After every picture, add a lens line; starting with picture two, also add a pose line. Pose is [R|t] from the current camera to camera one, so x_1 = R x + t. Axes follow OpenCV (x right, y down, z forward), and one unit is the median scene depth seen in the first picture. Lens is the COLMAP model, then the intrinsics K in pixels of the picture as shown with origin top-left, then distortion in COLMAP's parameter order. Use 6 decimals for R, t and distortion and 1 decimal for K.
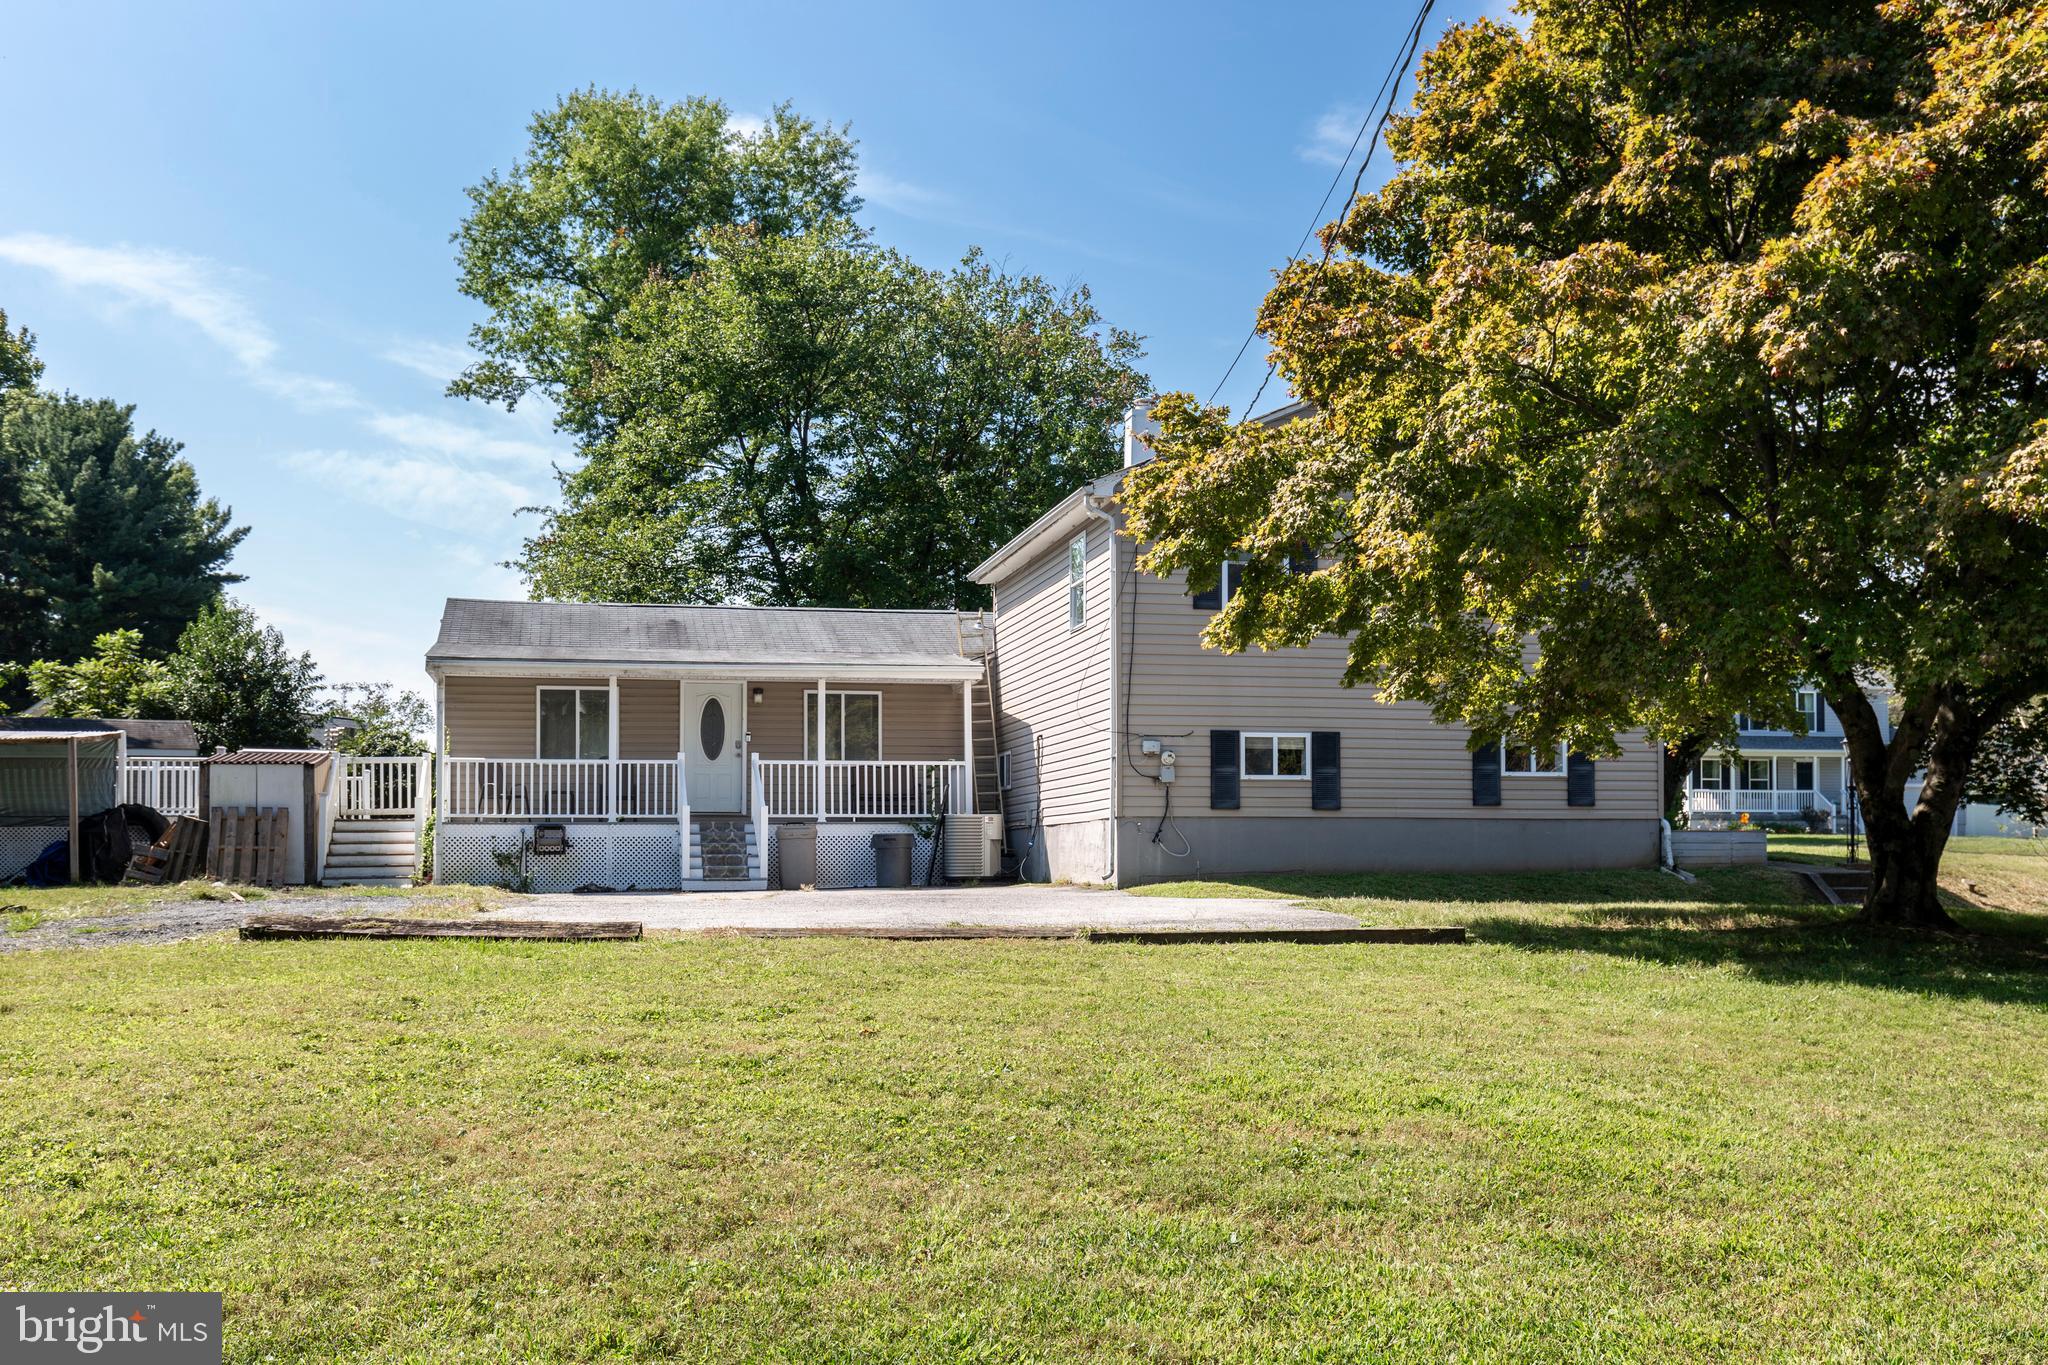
lens RADIAL K [[1961.7, 0, 1028.7], [0, 1961.7, 841.5], [0, 0, 1]] dist [0.003264, 0.000000]
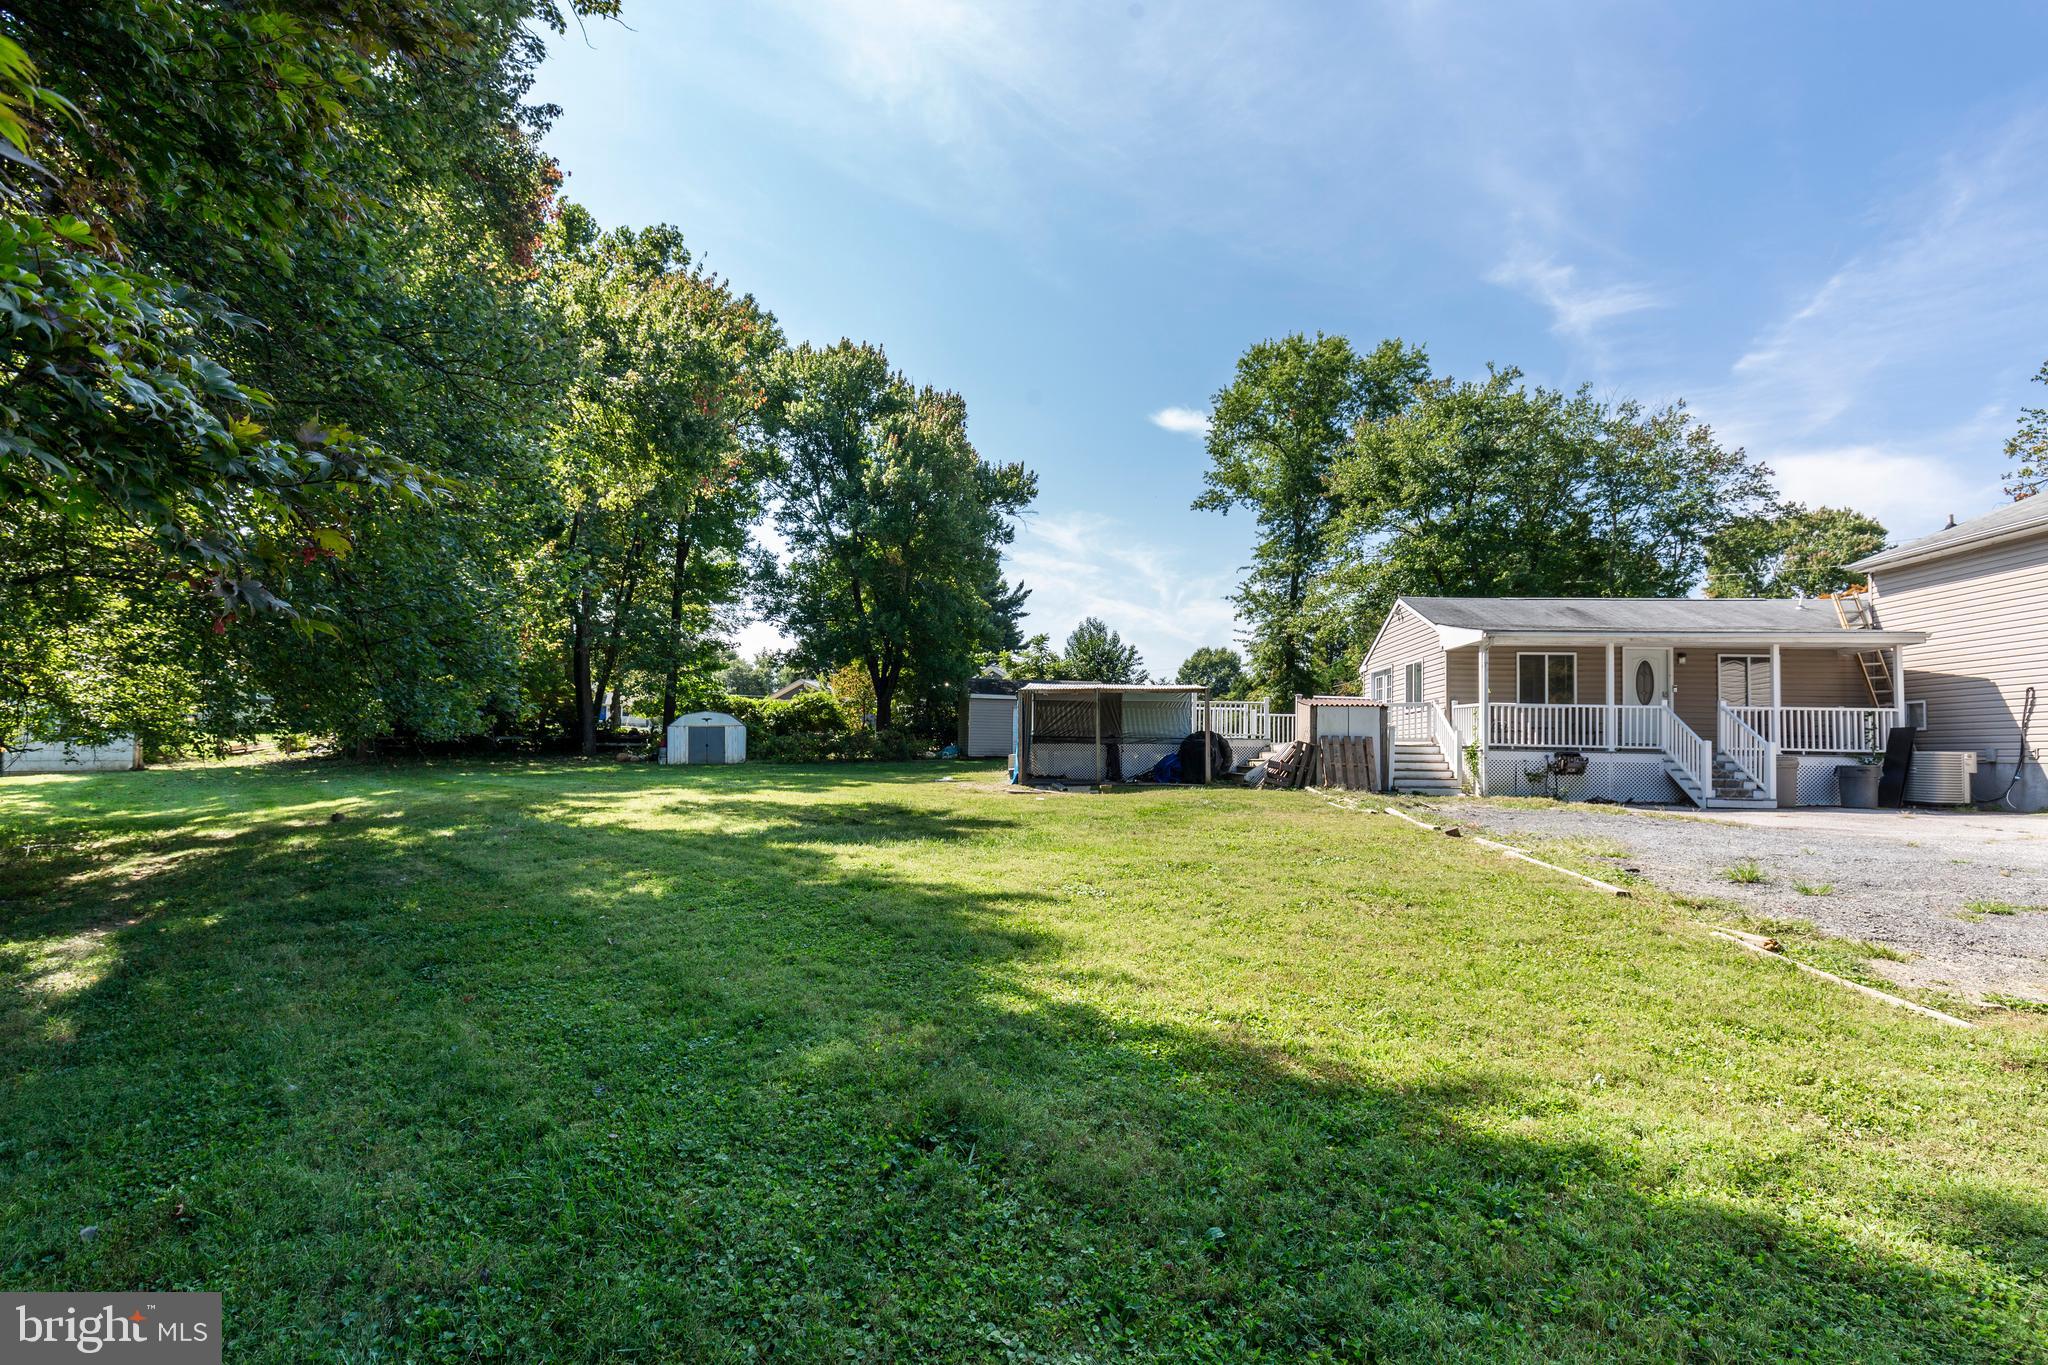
lens RADIAL K [[915.1, 0, 1016.1], [0, 915.1, 711.6], [0, 0, 1]] dist [0.001075, 0.001337]
pose [[0.953190, 0.008950, -0.302239, -0.434523], [-0.018845, 0.999377, -0.029838, -0.011409], [0.301784, 0.034137, 0.952765, 0.288891]]
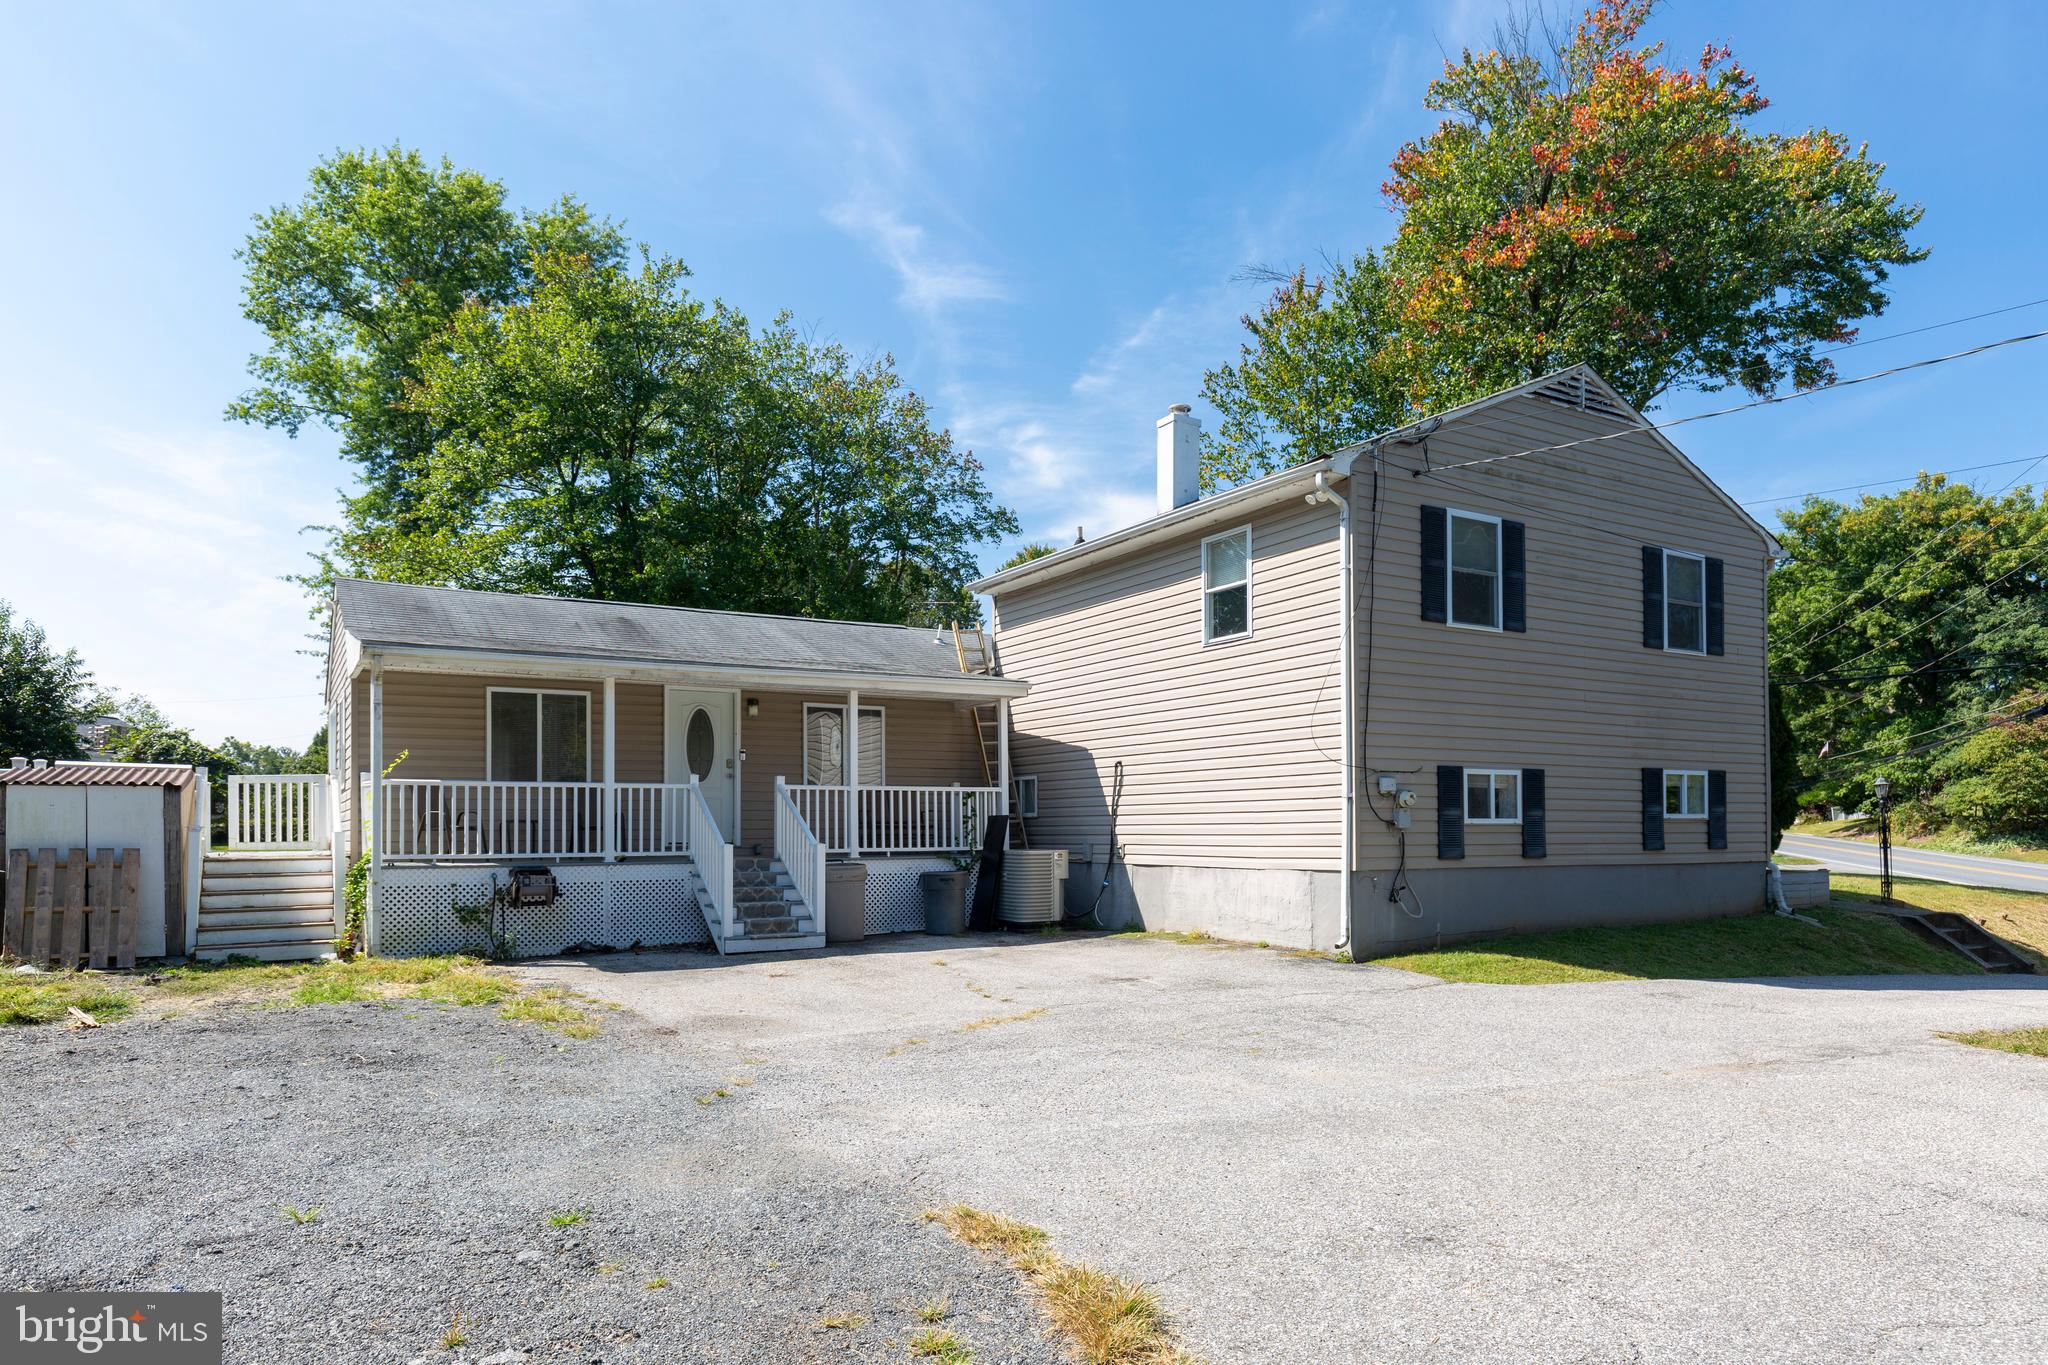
lens RADIAL K [[1263.1, 0, 999.8], [0, 1263.1, 818.5], [0, 0, 1]] dist [0.010247, -0.004433]
pose [[0.954636, 0.003193, 0.297758, -0.225155], [-0.005219, 0.999968, 0.006011, -0.033042], [-0.297730, -0.007293, 0.954622, 0.490515]]
